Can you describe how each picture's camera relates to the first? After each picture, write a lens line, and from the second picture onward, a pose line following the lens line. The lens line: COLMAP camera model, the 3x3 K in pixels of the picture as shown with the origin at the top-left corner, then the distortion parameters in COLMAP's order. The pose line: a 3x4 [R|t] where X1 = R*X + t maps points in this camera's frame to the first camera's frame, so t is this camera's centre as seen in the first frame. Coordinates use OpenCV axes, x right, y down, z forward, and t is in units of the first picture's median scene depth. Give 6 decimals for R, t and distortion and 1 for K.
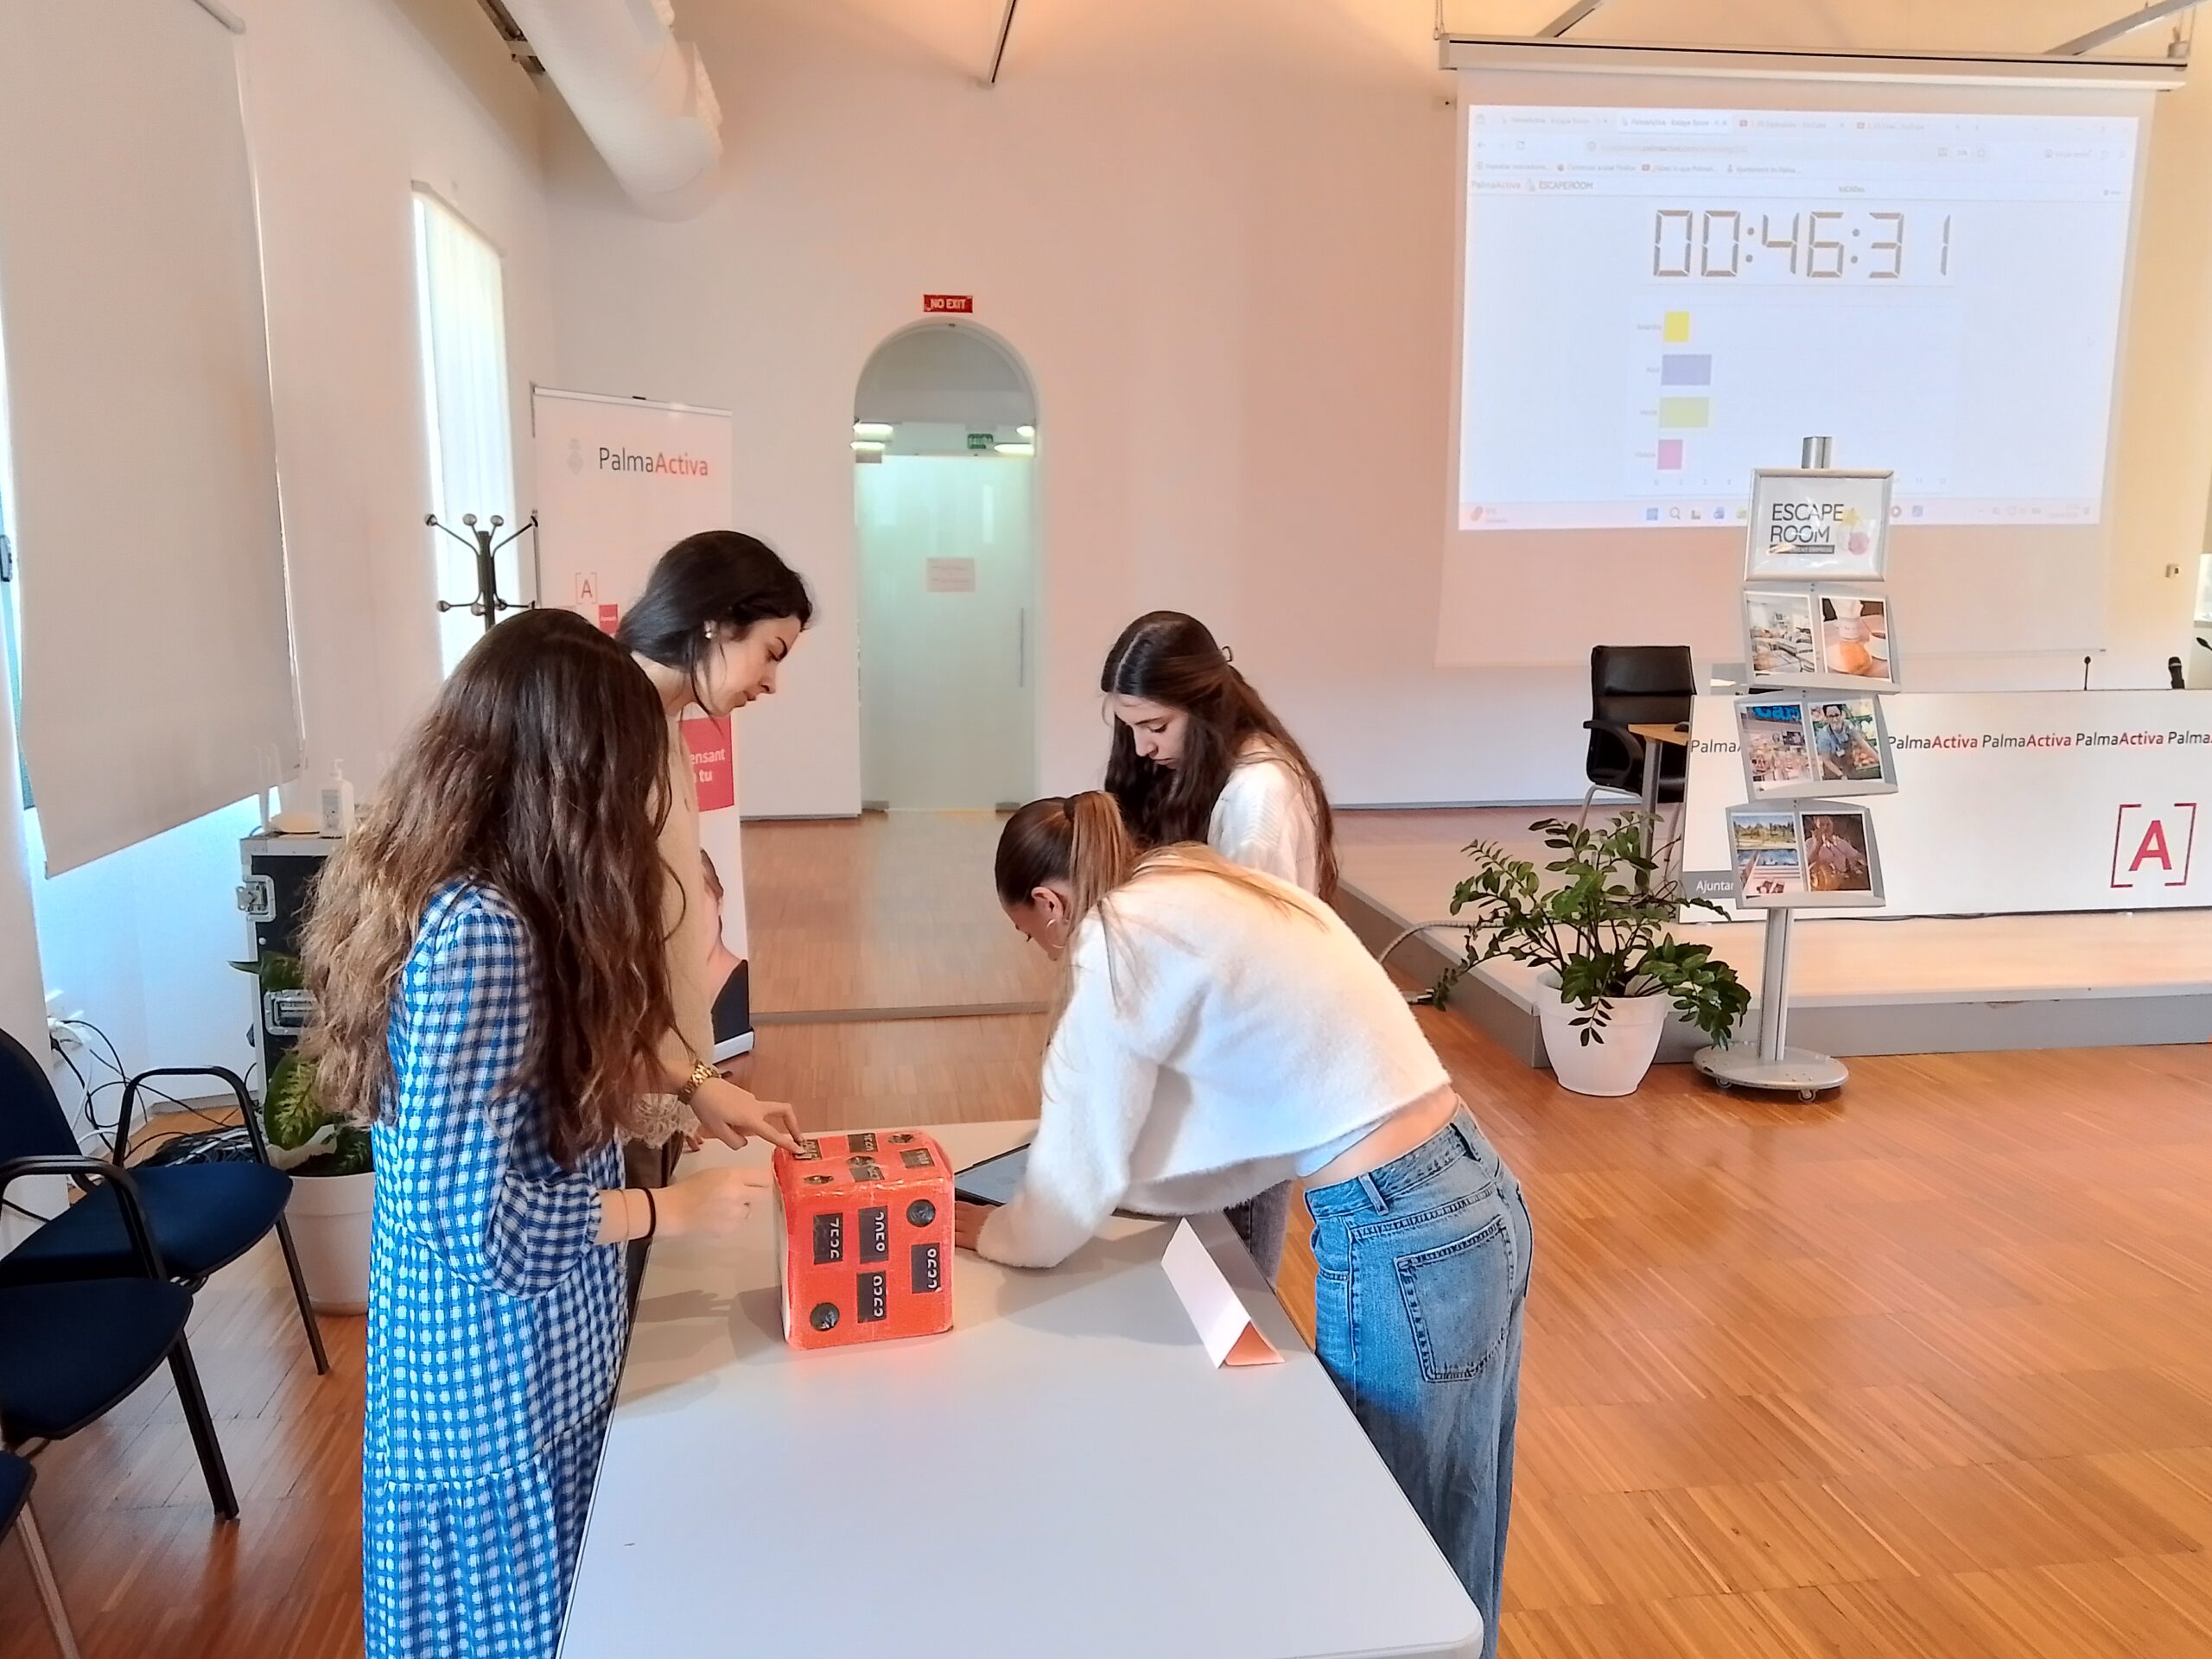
lens RADIAL K [[1681.2, 0, 1108.8], [0, 1681.2, 836.0], [0, 0, 1]] dist [0.011561, -0.000103]
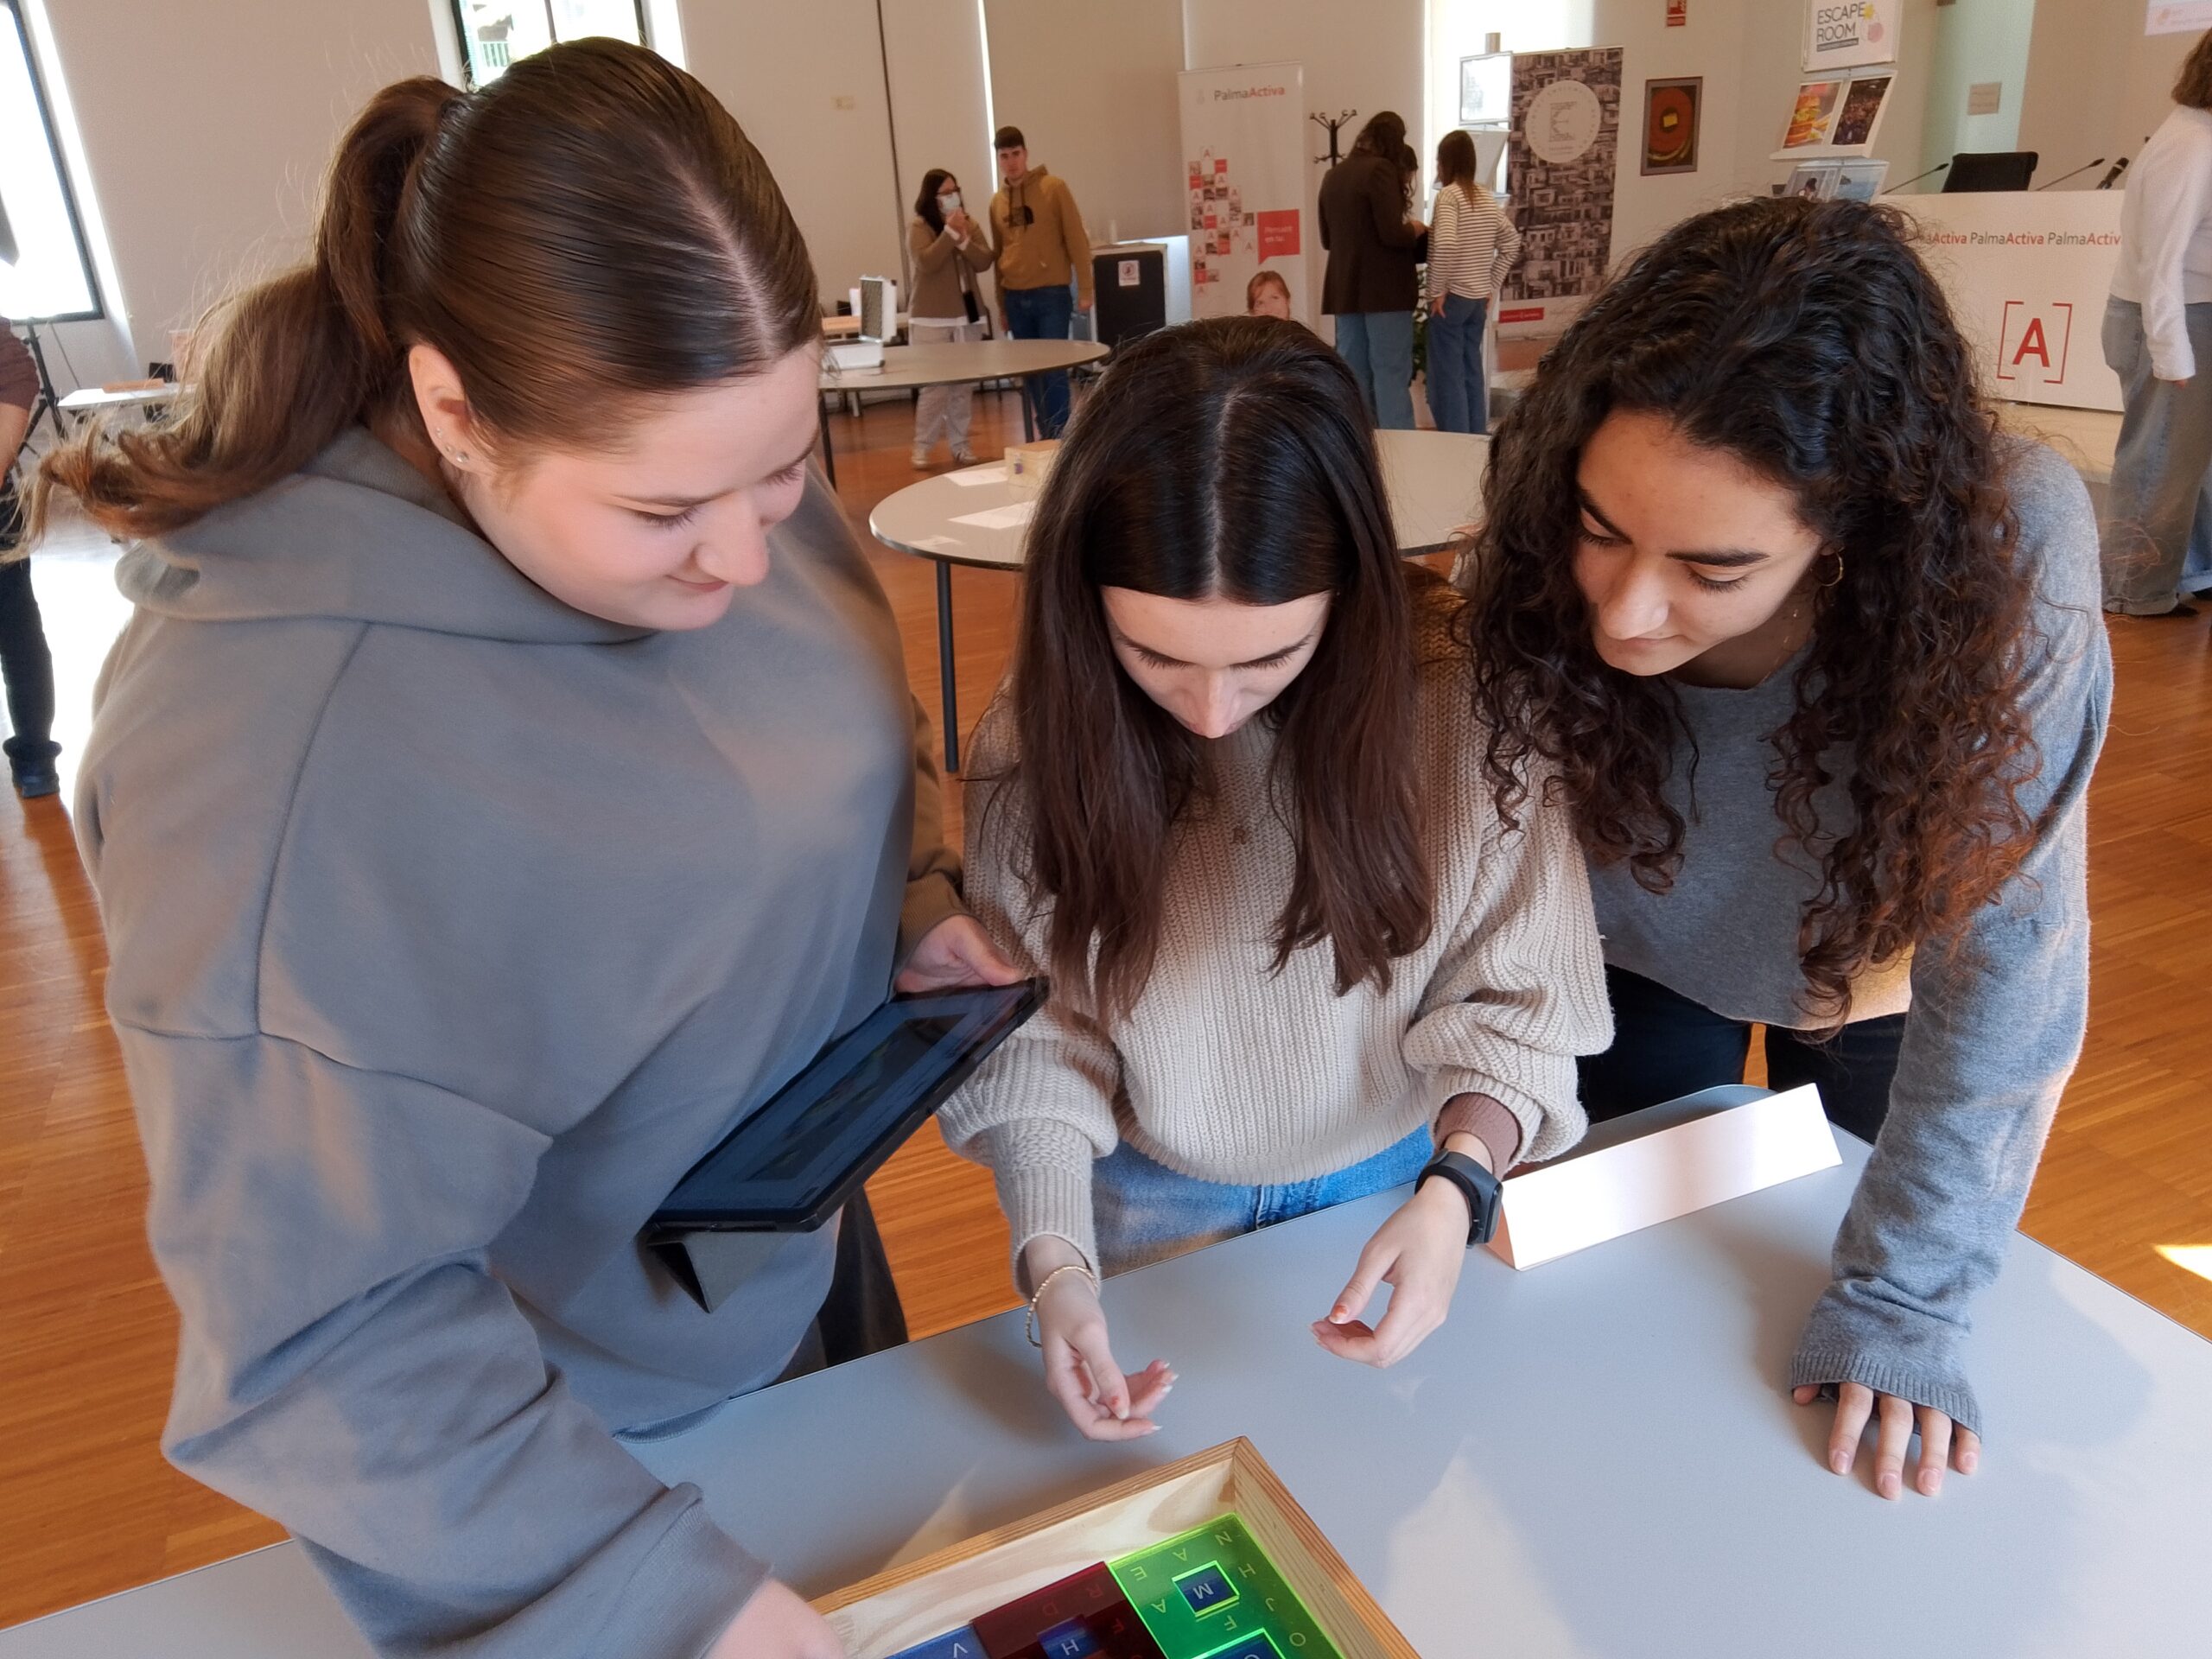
lens RADIAL K [[1681.2, 0, 1108.5], [0, 1681.2, 828.8], [0, 0, 1]] dist [0.011561, -0.000103]
pose [[0.264132, 0.335603, -0.904215, 1.570550], [-0.090476, 0.941997, 0.323197, 0.003224], [0.960233, -0.003557, 0.279176, 0.105119]]
